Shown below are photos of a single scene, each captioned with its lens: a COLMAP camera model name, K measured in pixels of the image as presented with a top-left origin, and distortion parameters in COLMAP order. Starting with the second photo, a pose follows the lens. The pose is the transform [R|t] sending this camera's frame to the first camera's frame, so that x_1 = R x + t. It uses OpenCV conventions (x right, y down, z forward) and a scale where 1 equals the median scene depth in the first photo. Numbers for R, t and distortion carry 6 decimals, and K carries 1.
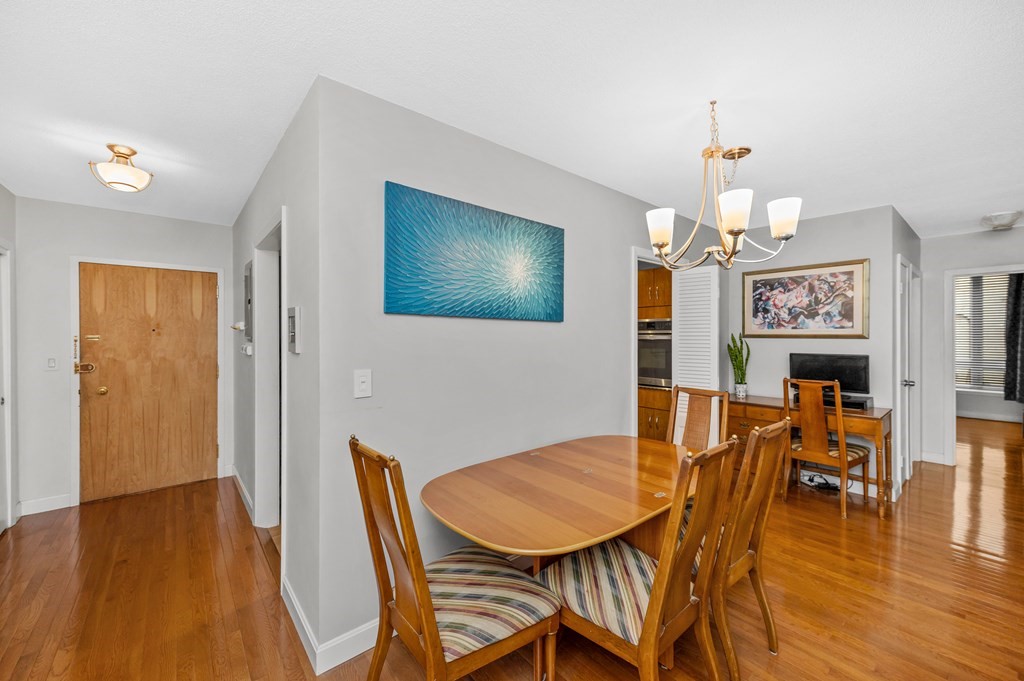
lens RADIAL K [[402.3, 0, 510.9], [0, 402.3, 338.4], [0, 0, 1]] dist [0.011893, 0.000058]
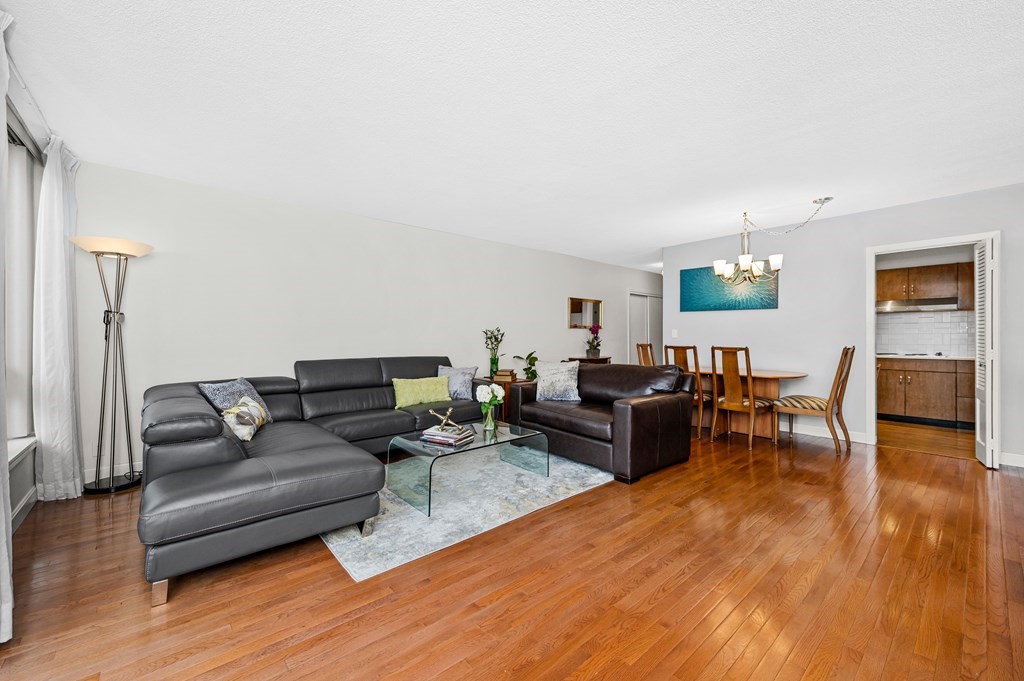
lens RADIAL K [[402.3, 0, 510.9], [0, 402.3, 338.4], [0, 0, 1]] dist [0.011893, 0.000058]
pose [[0.024328, 0.011509, -0.999638, 2.155082], [-0.003309, 0.999929, 0.011431, 0.090225], [0.999699, 0.003030, 0.024364, -0.322161]]
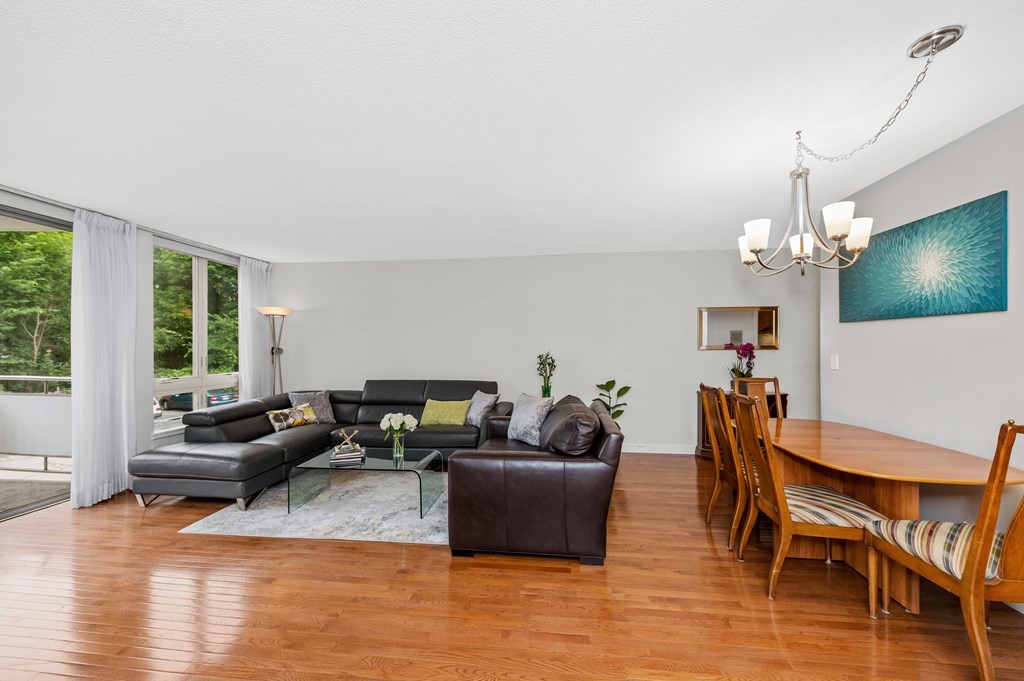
lens RADIAL K [[411.9, 0, 510.3], [0, 411.9, 349.8], [0, 0, 1]] dist [0.010021, 0.000011]
pose [[-0.718881, 0.009940, -0.695062, 1.498392], [0.005342, 0.999947, 0.008775, 0.025077], [0.695113, 0.002595, -0.718896, 0.993880]]
